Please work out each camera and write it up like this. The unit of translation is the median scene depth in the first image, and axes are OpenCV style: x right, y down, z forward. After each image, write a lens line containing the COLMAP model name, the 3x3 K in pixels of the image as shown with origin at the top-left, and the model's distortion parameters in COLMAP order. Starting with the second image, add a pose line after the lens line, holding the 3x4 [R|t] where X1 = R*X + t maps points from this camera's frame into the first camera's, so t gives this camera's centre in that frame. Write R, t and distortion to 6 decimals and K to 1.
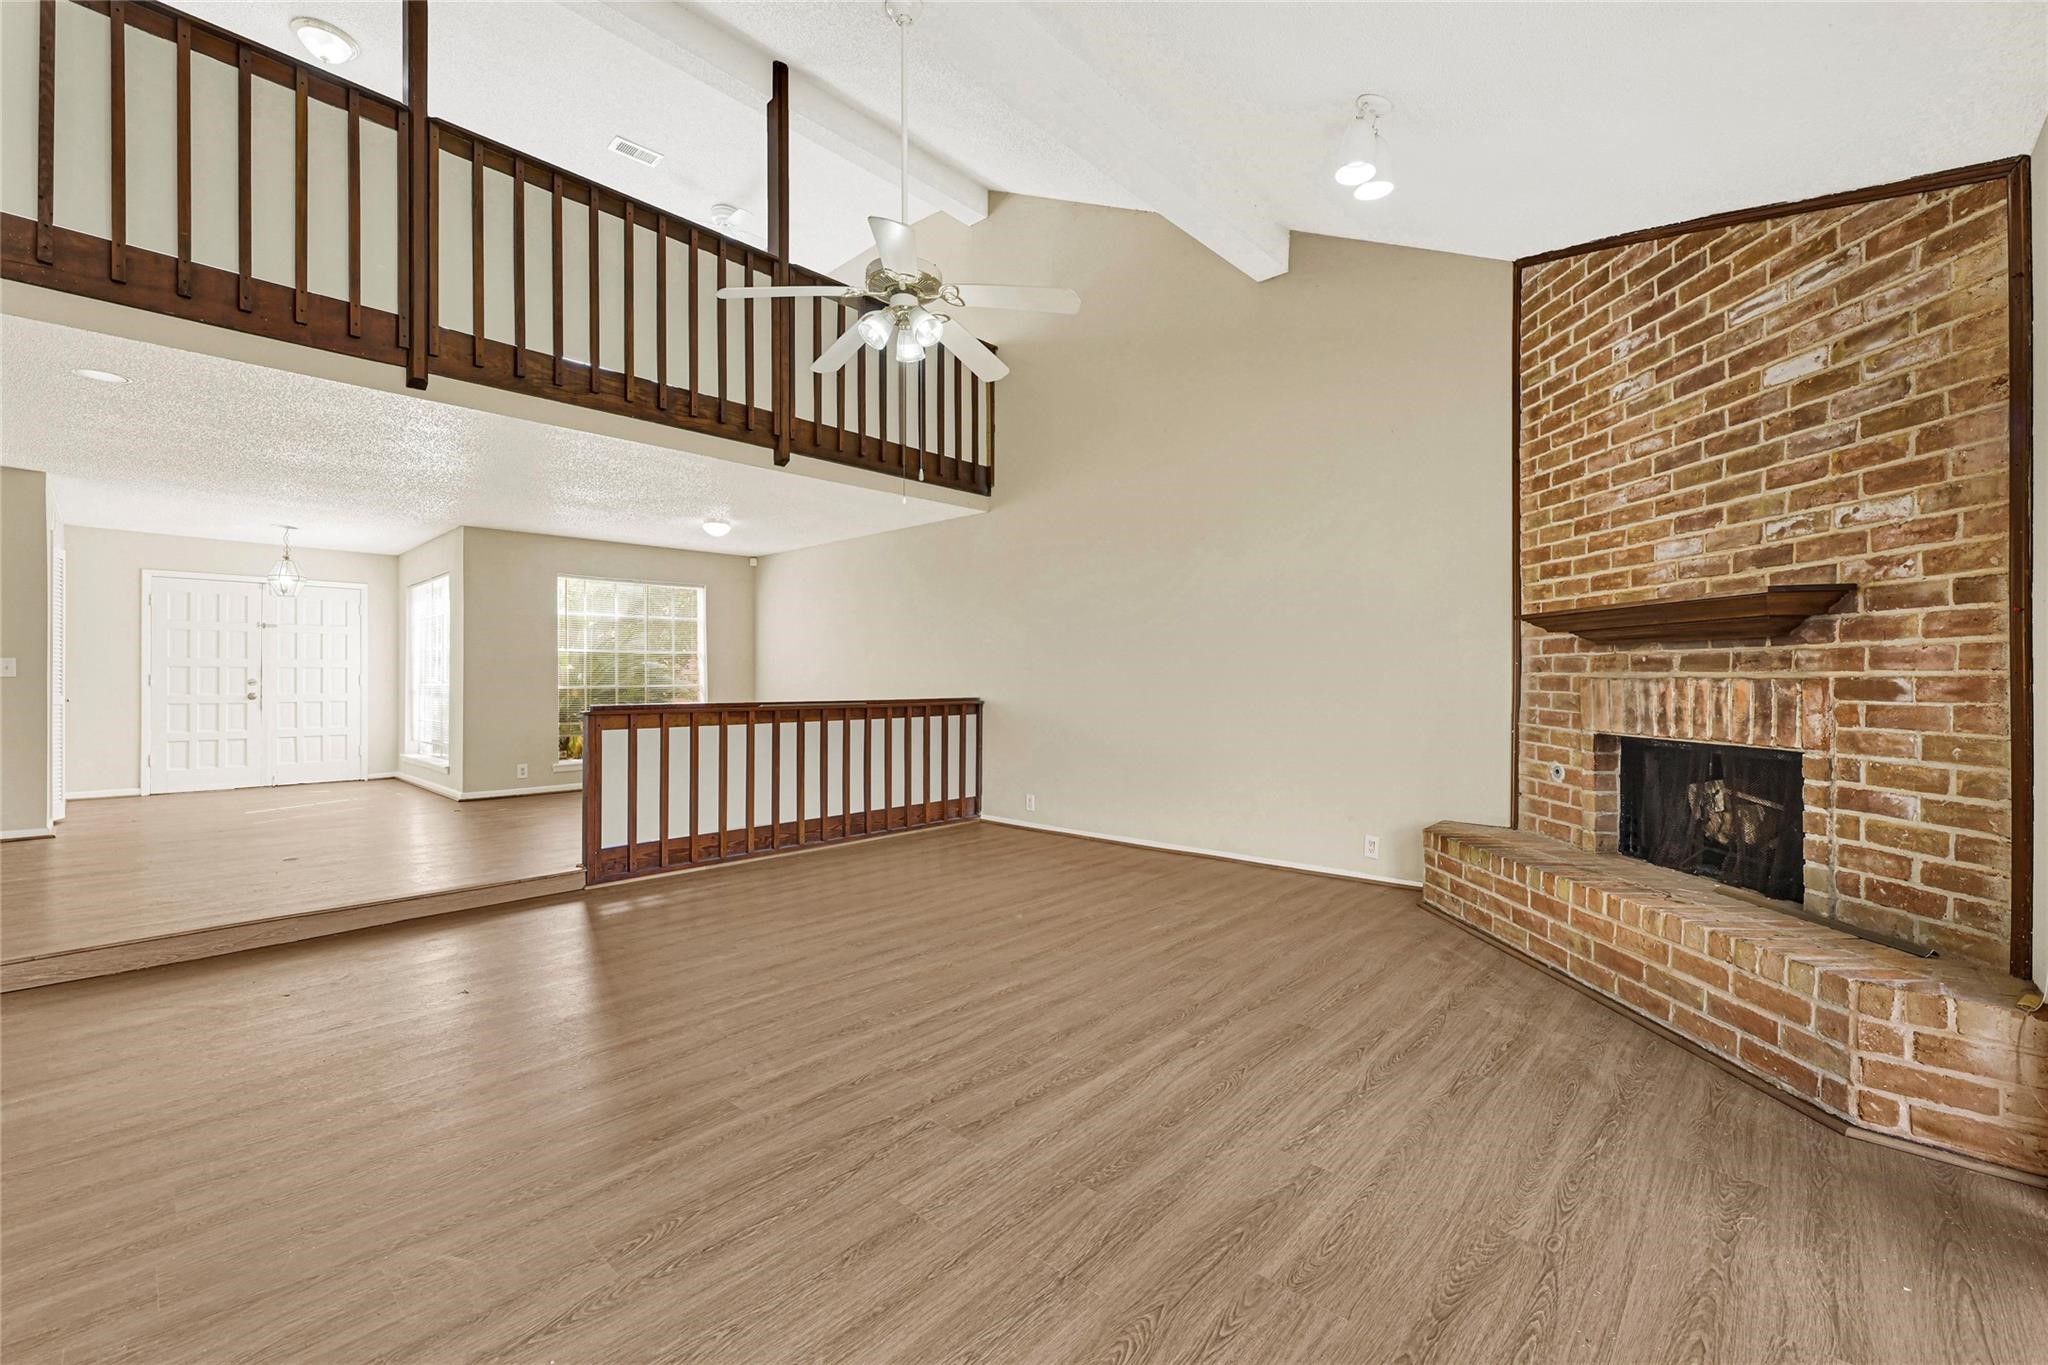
lens RADIAL K [[841.3, 0, 1024.5], [0, 841.3, 677.5], [0, 0, 1]] dist [0.000242, -0.000364]
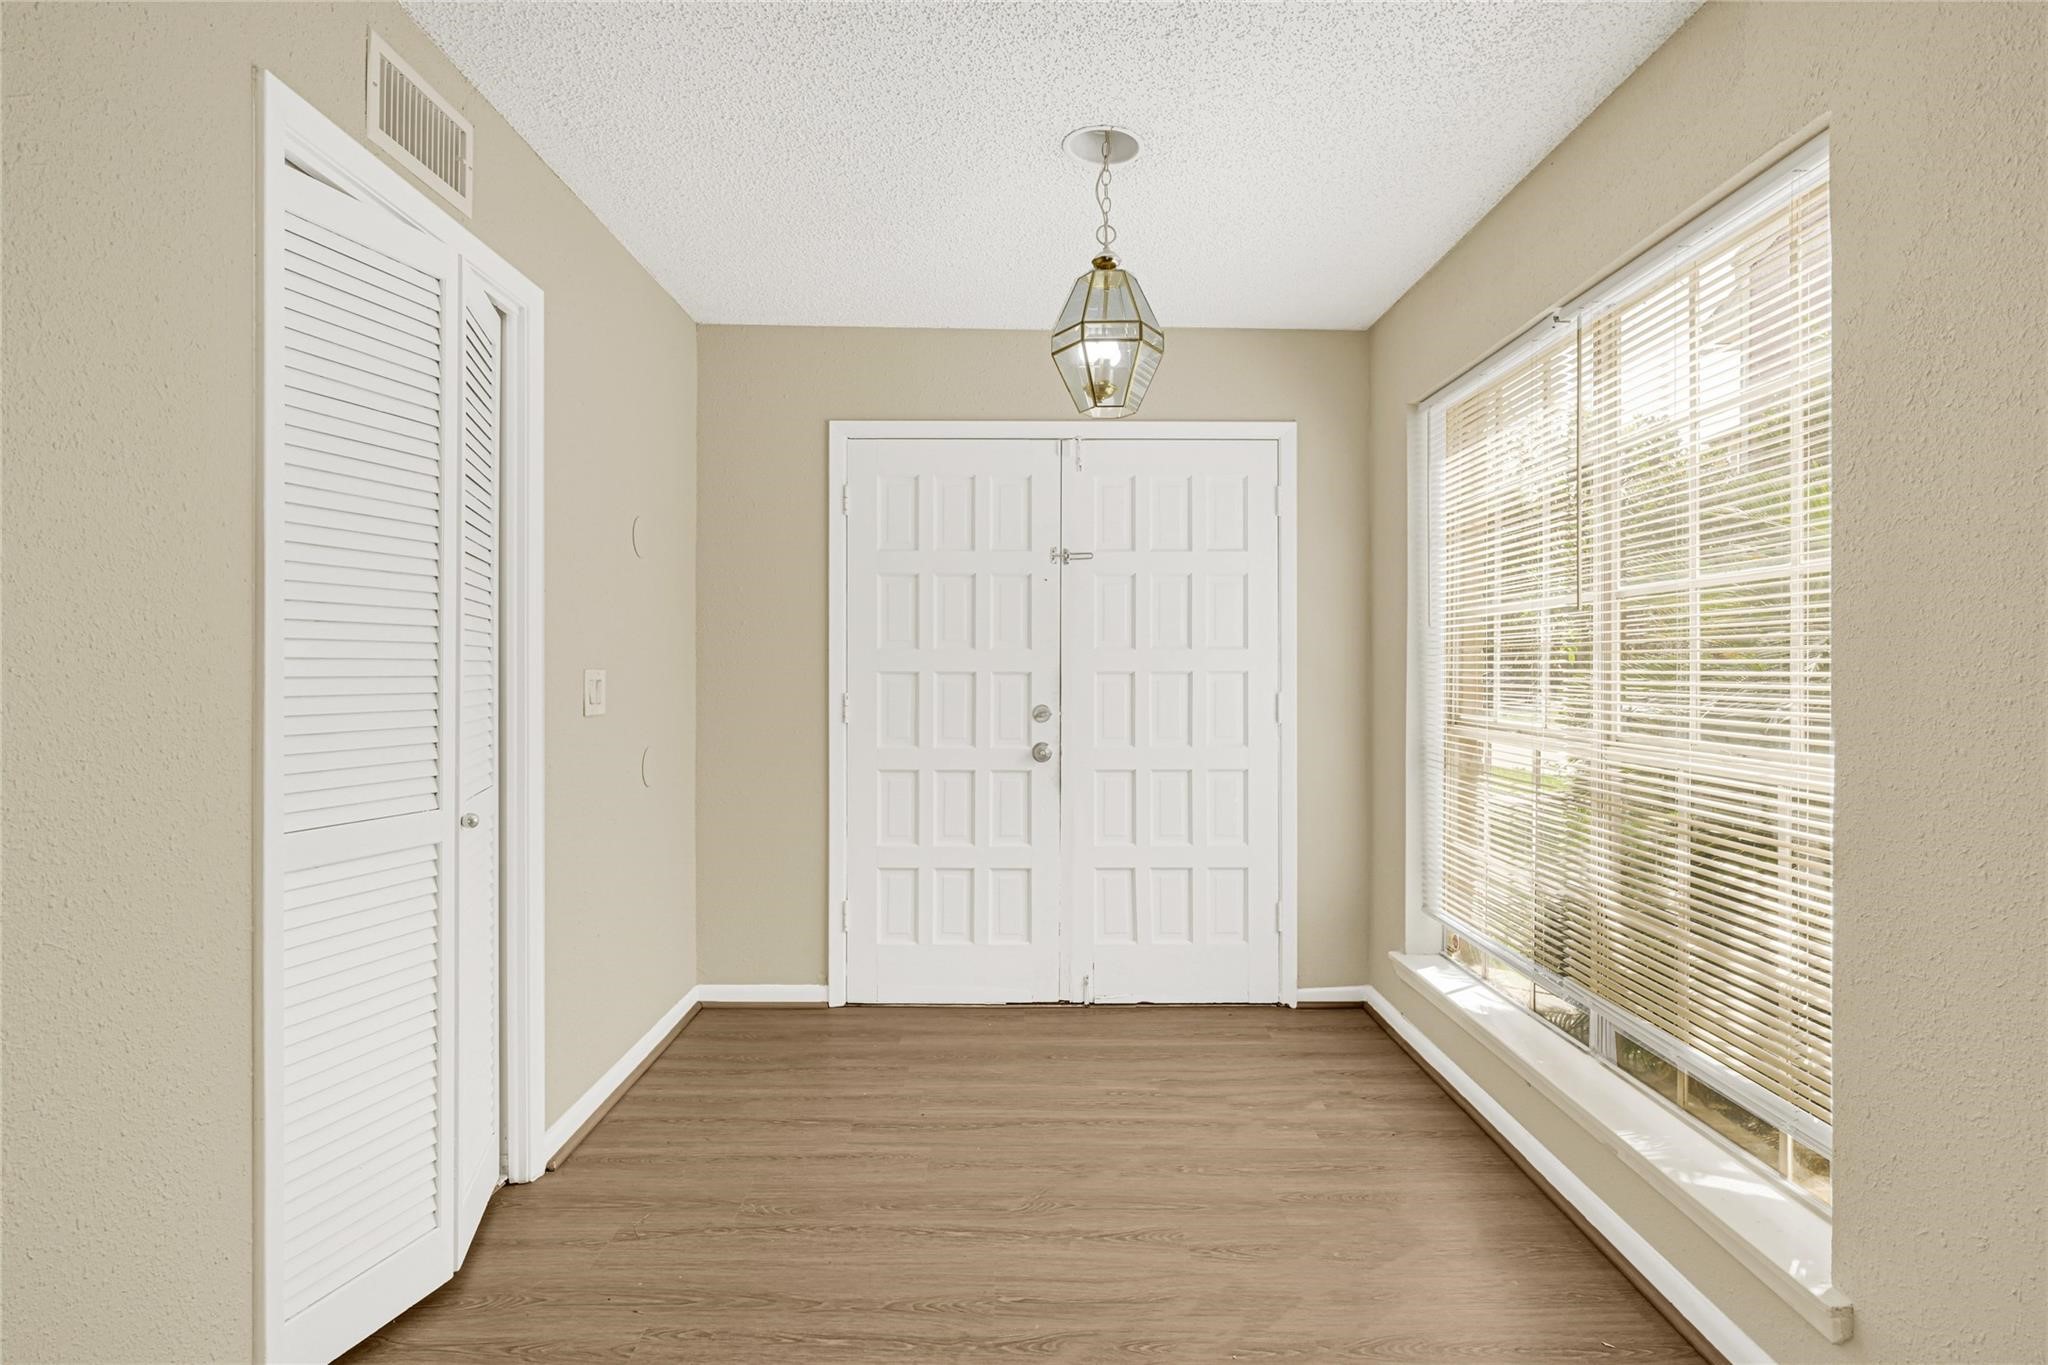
lens RADIAL K [[1050.4, 0, 1016.4], [0, 1050.4, 668.2], [0, 0, 1]] dist [0.006717, 0.001018]
pose [[0.679799, 0.005208, -0.733380, -1.468672], [0.000175, 0.999974, 0.007263, -0.042948], [0.733399, -0.005066, 0.679780, 1.693278]]
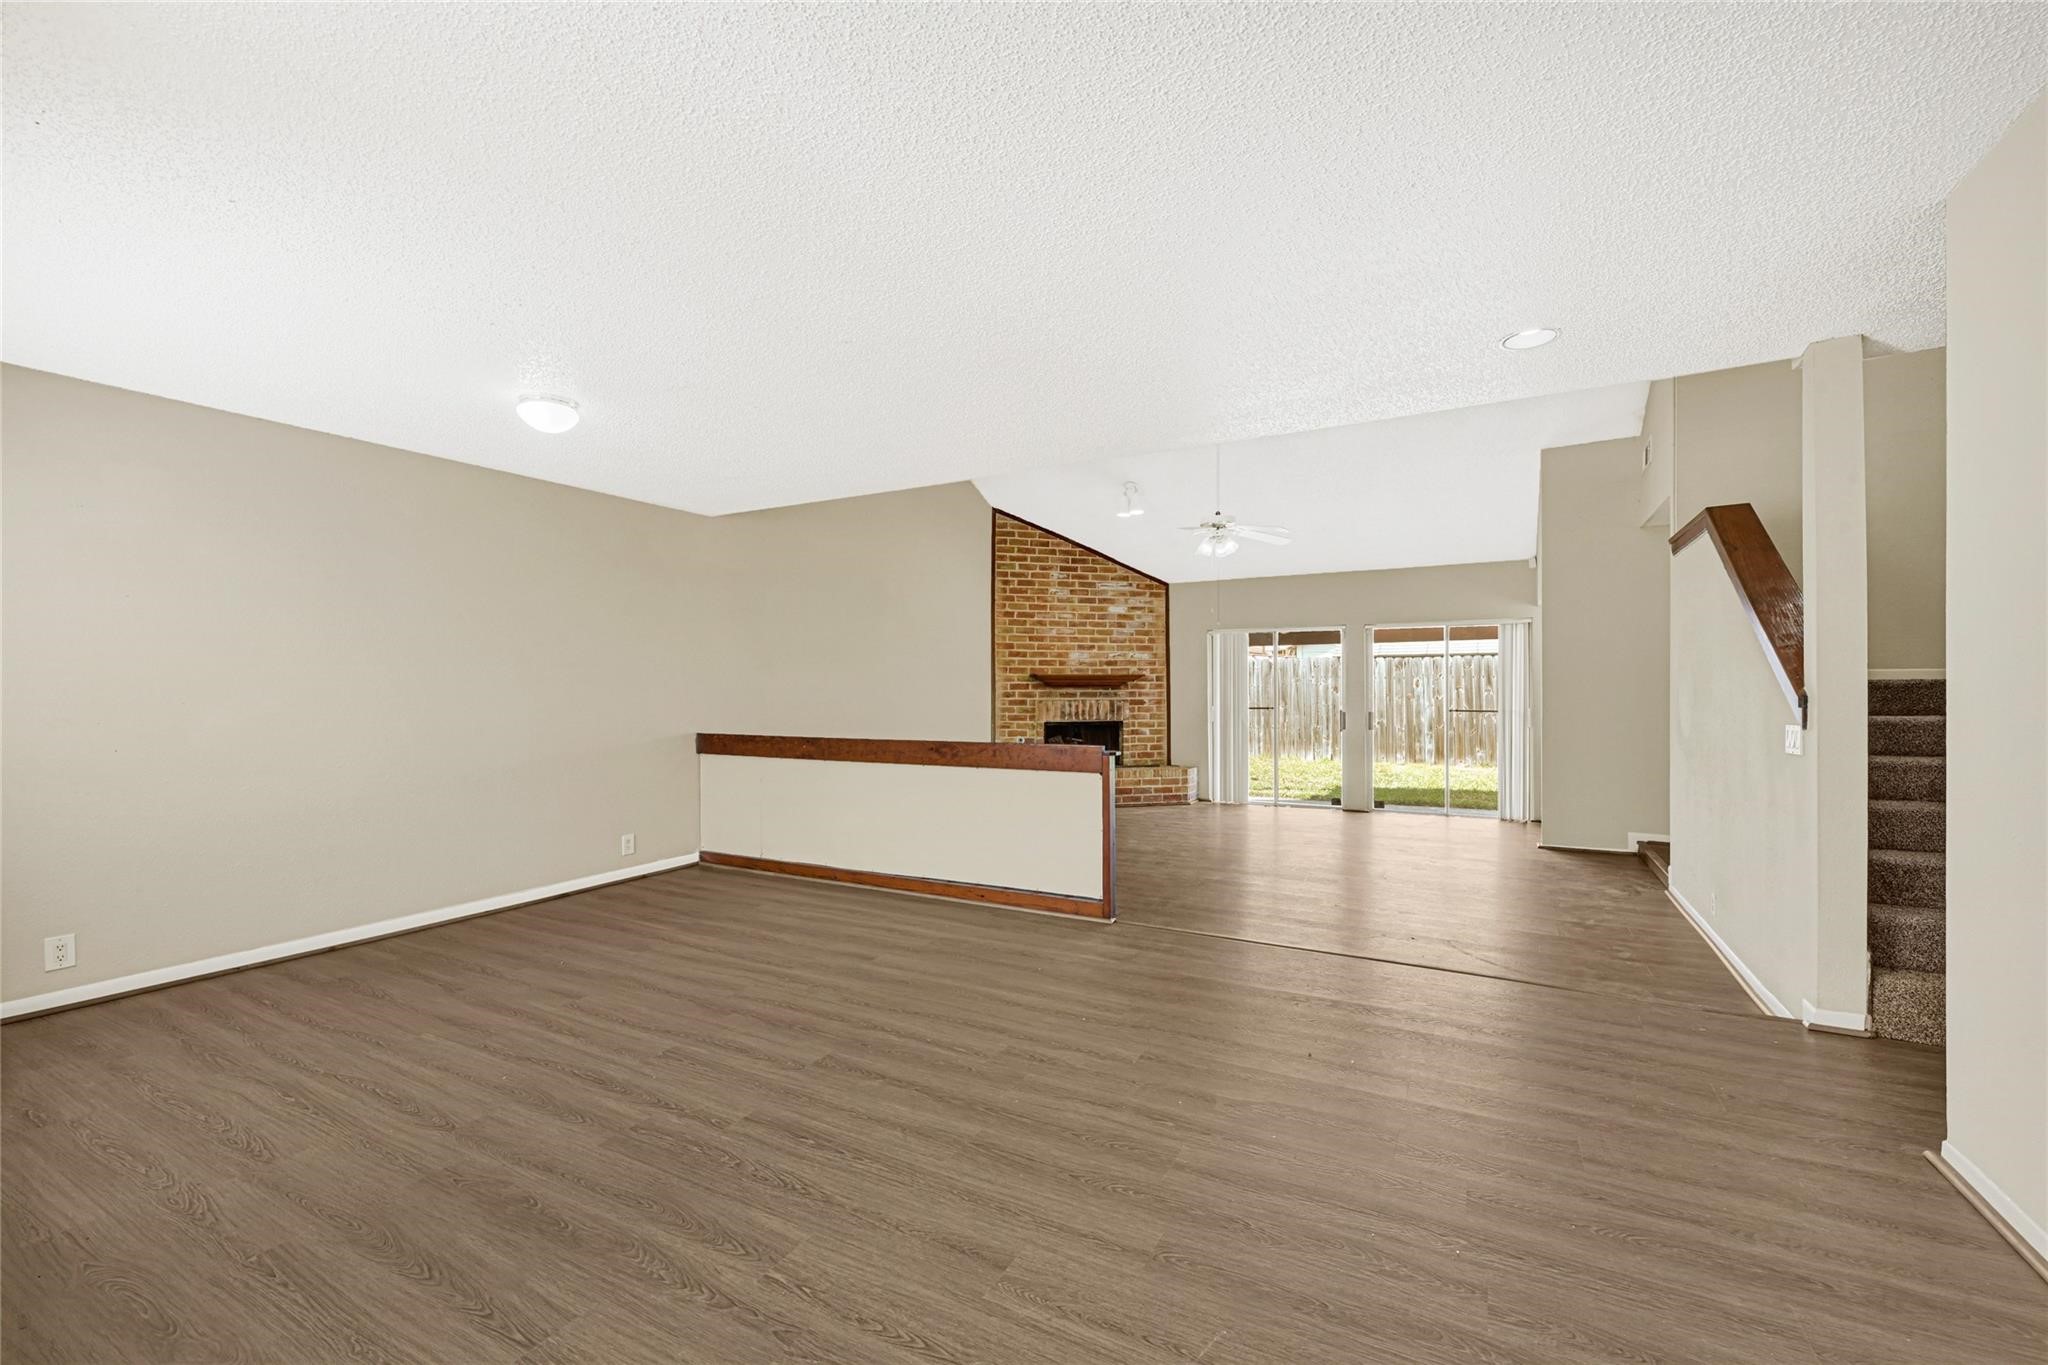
lens RADIAL K [[841.3, 0, 1022.1], [0, 841.3, 687.5], [0, 0, 1]] dist [0.000242, -0.000364]
pose [[-0.236297, -0.000189, 0.971681, -1.953733], [0.002279, 0.999997, 0.000748, -0.043724], [-0.971678, 0.002391, -0.236296, 1.835290]]
